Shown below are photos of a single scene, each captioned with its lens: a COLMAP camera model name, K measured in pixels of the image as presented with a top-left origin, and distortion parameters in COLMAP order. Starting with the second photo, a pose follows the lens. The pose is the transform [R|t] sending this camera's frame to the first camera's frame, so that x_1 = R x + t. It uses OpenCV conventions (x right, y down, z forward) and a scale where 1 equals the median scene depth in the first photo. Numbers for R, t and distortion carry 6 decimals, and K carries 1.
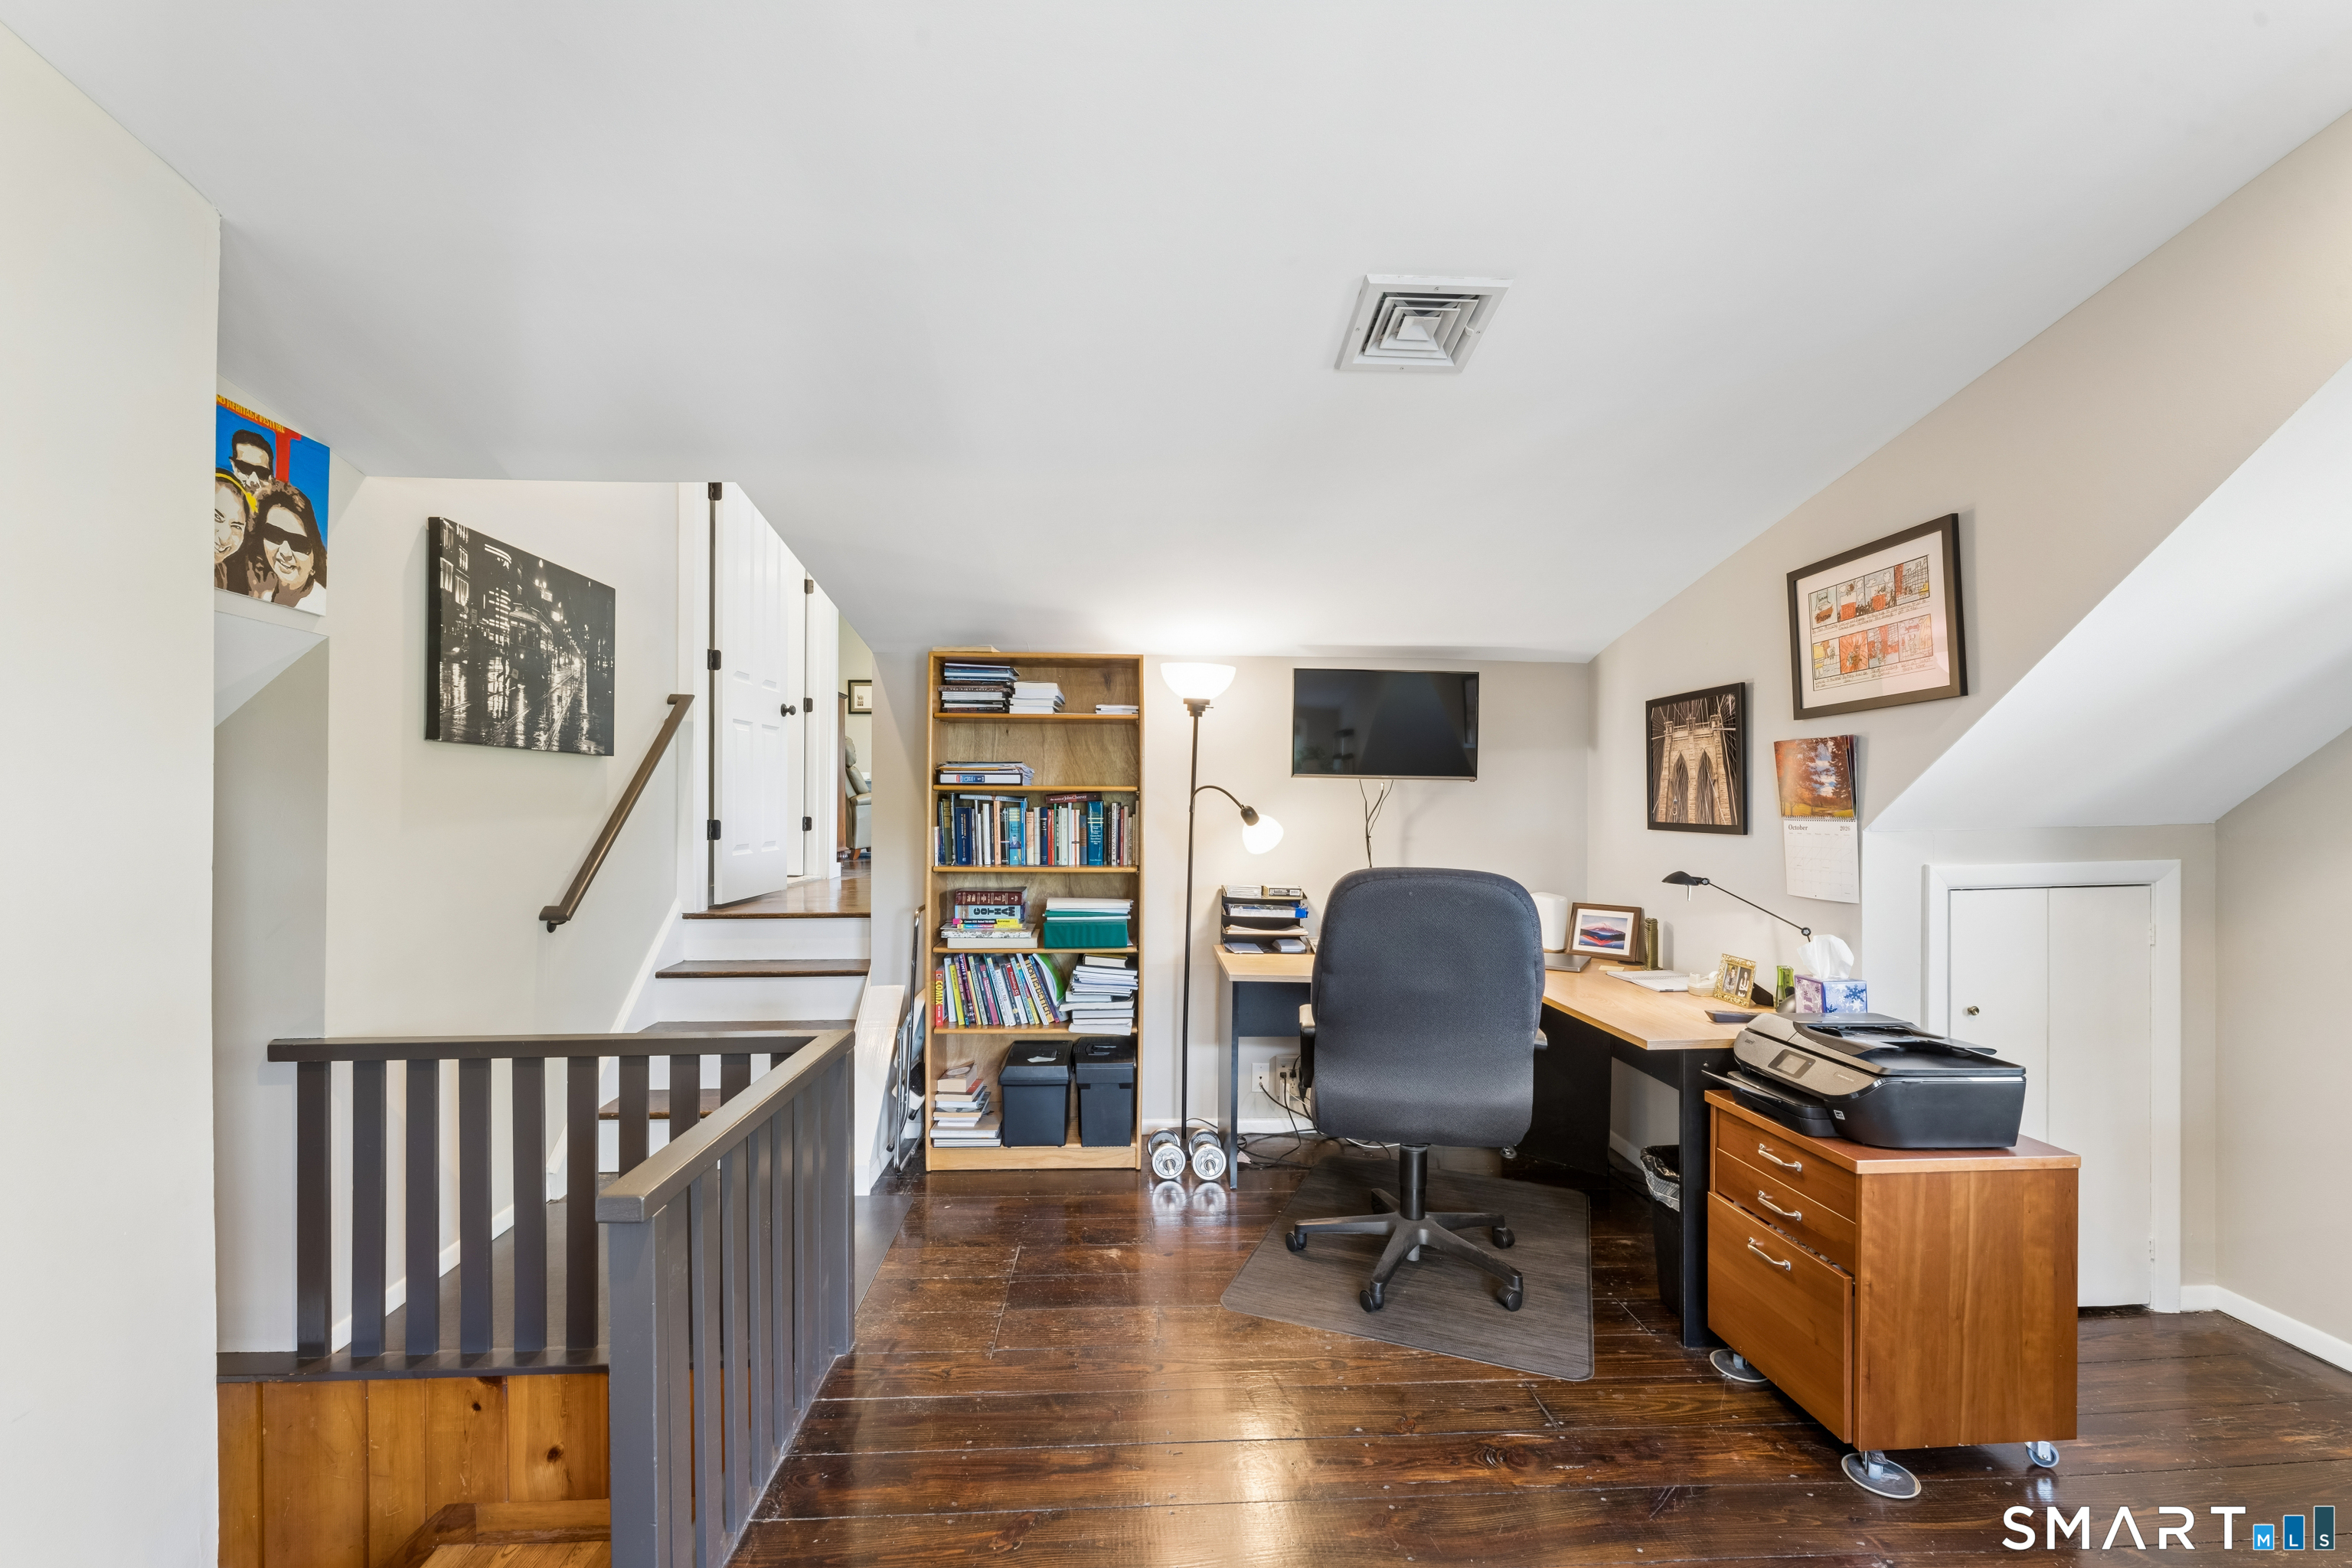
lens RADIAL K [[994.4, 0, 1176.2], [0, 994.4, 796.8], [0, 0, 1]] dist [-0.002041, -0.000539]
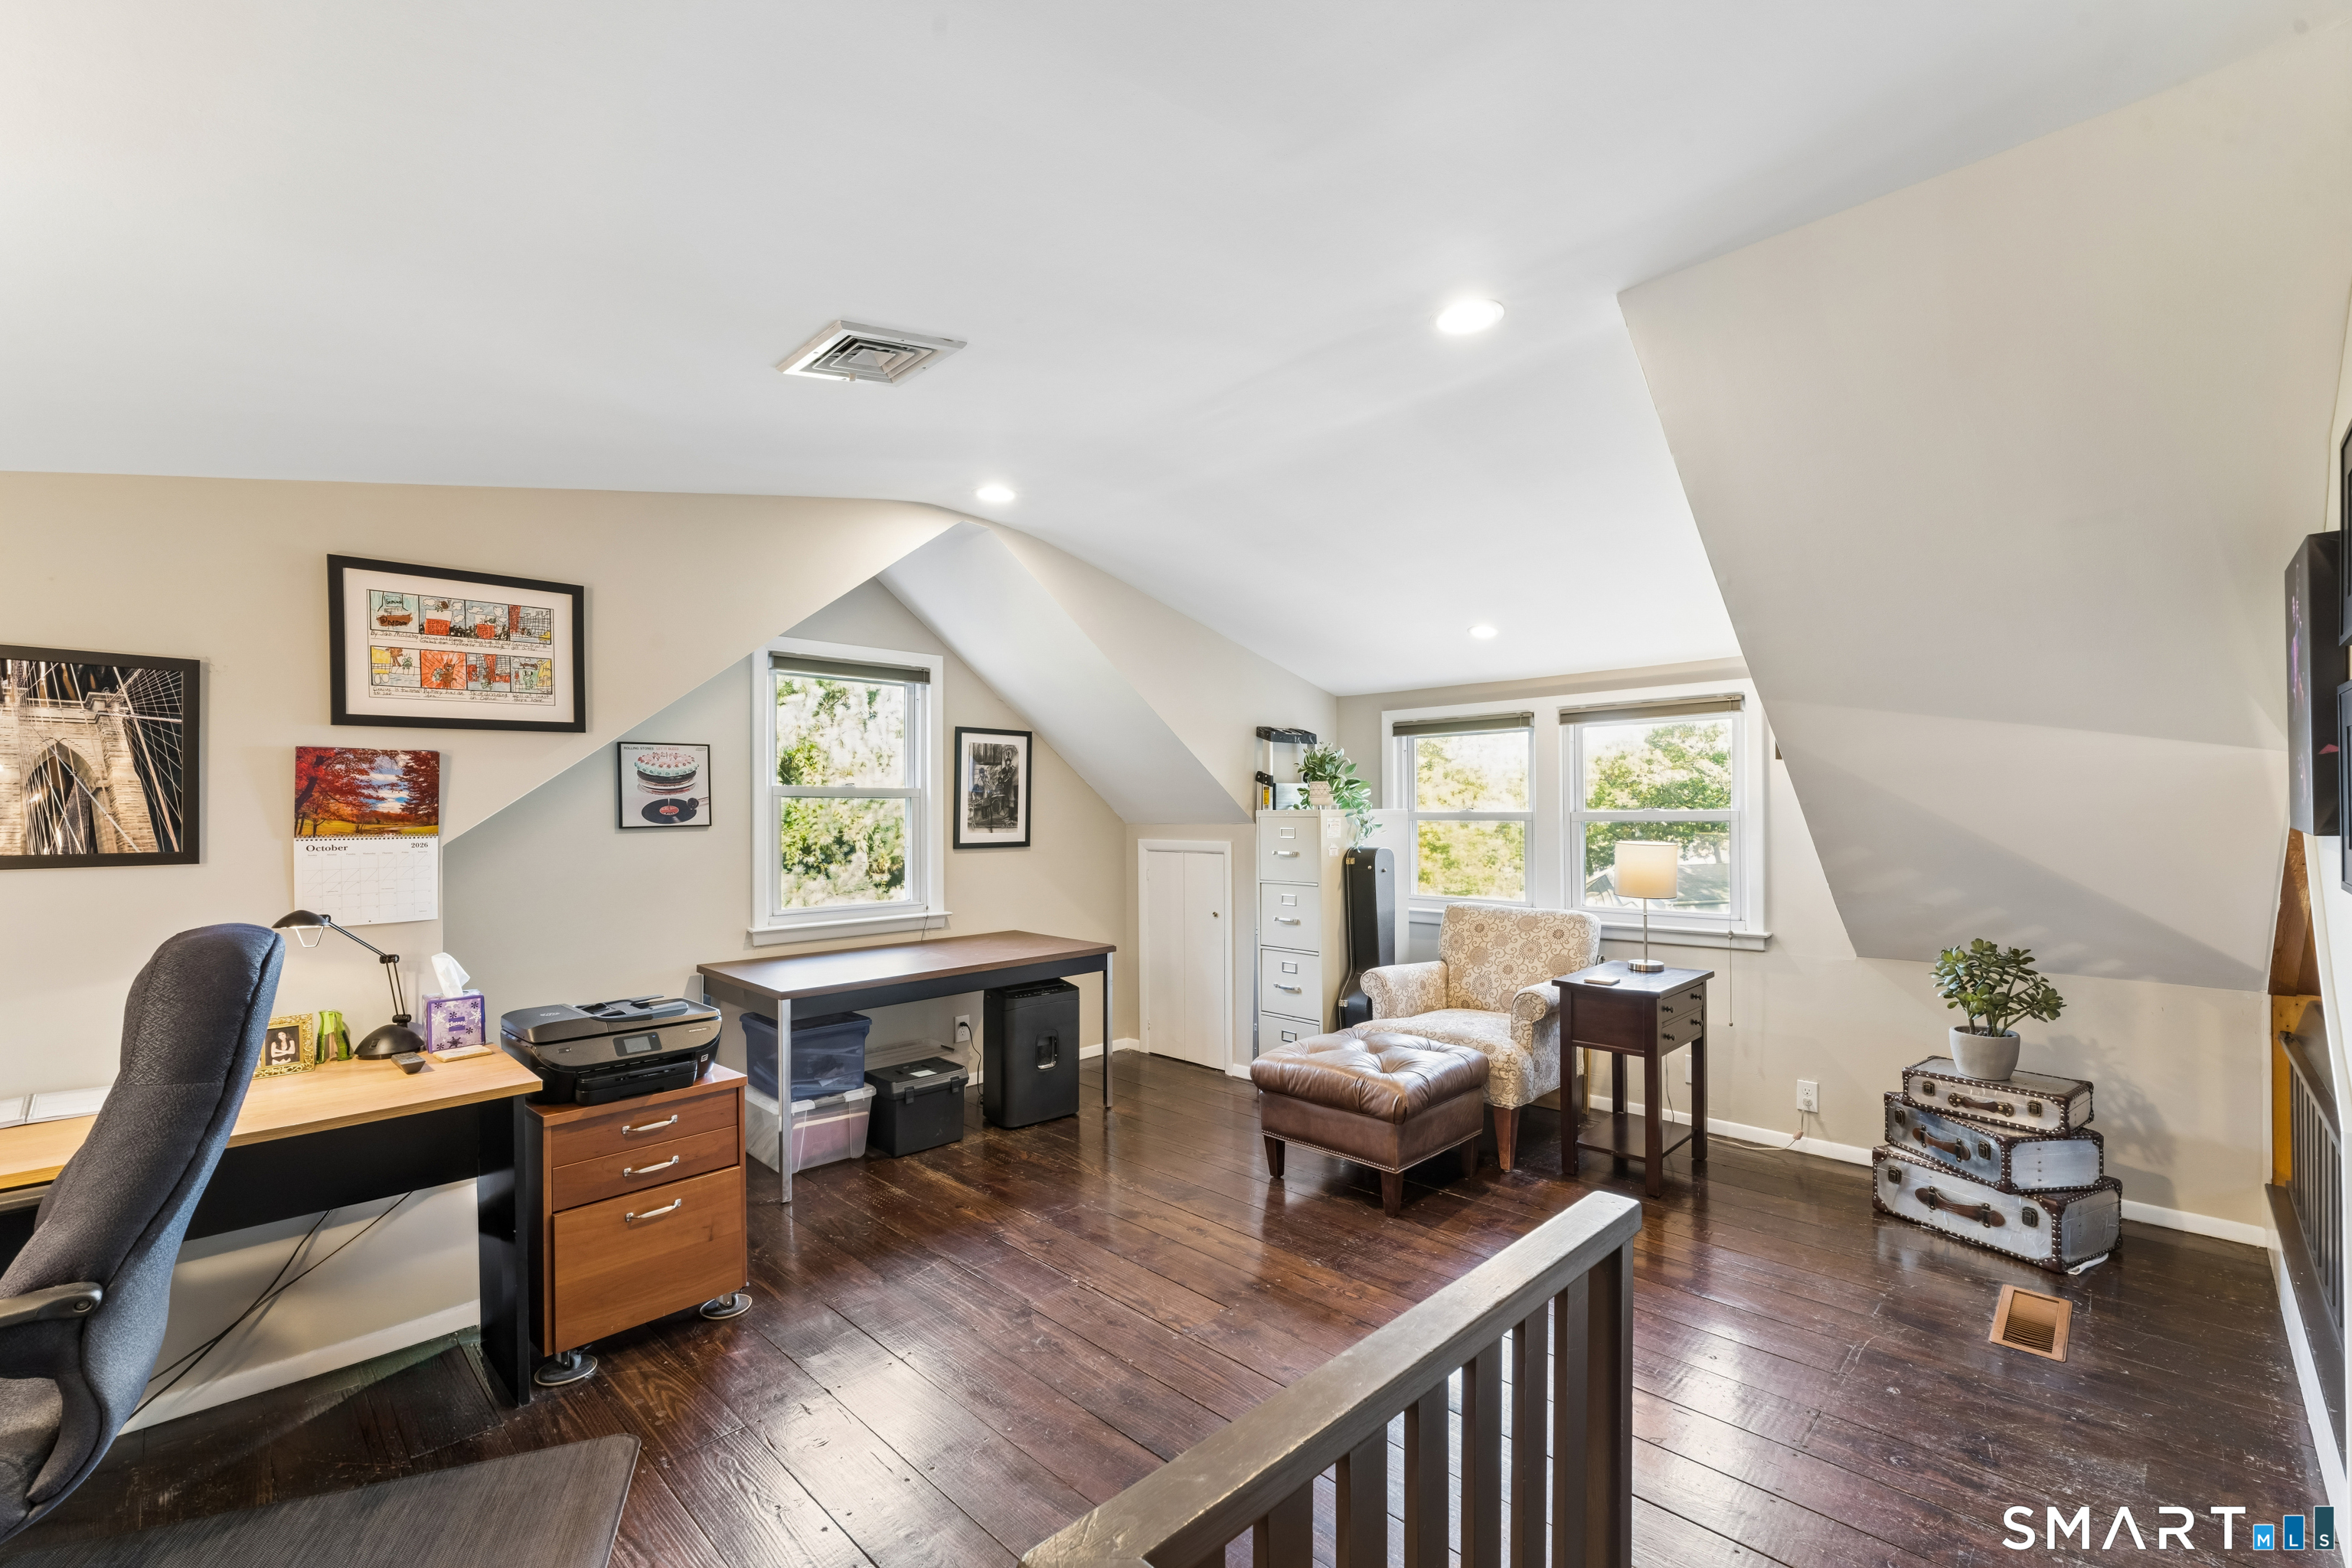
lens RADIAL K [[995.0, 0, 1171.5], [0, 995.0, 809.6], [0, 0, 1]] dist [-0.000123, 0.000058]
pose [[-0.670366, 0.003821, 0.742021, -0.511437], [0.001305, 0.999991, -0.003970, 0.001529], [-0.742029, -0.001693, -0.670365, 1.026951]]
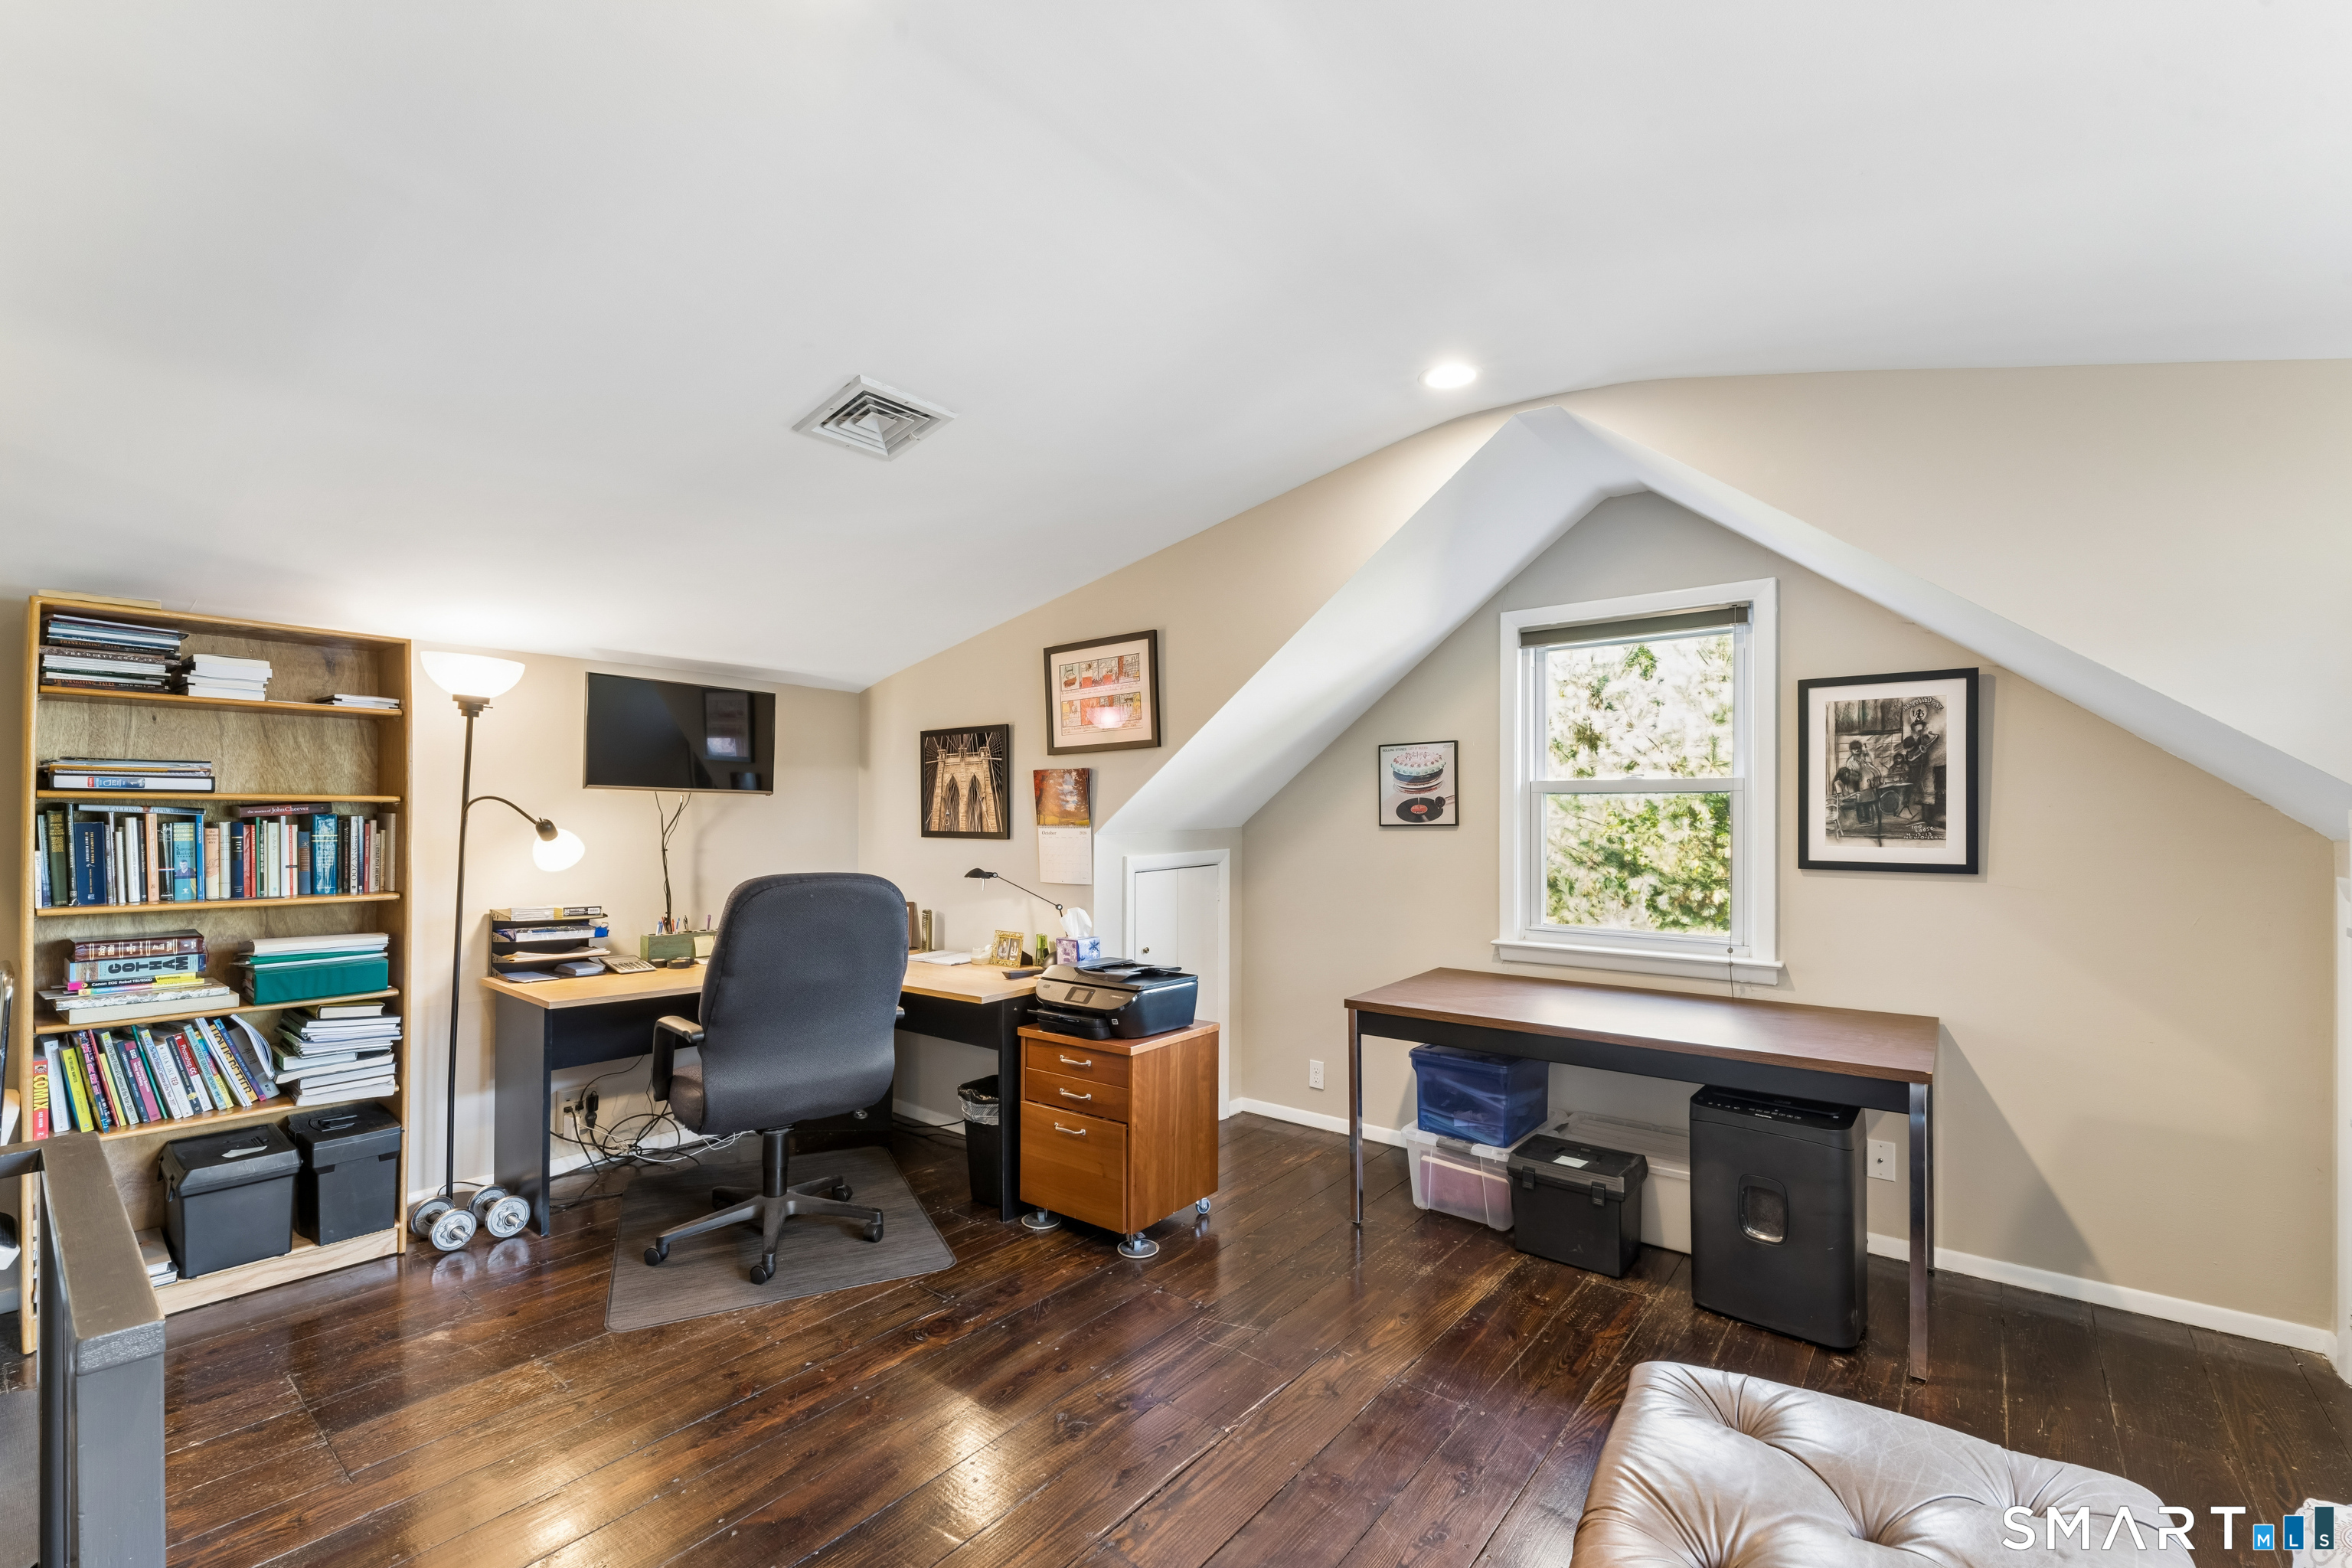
lens RADIAL K [[1007.9, 0, 1172.0], [0, 1007.9, 813.9], [0, 0, 1]] dist [0.000398, -0.000098]
pose [[0.666758, -0.000219, 0.745274, -0.302912], [-0.003262, 0.999990, 0.003213, -0.000706], [-0.745267, -0.004573, 0.666750, -0.061866]]
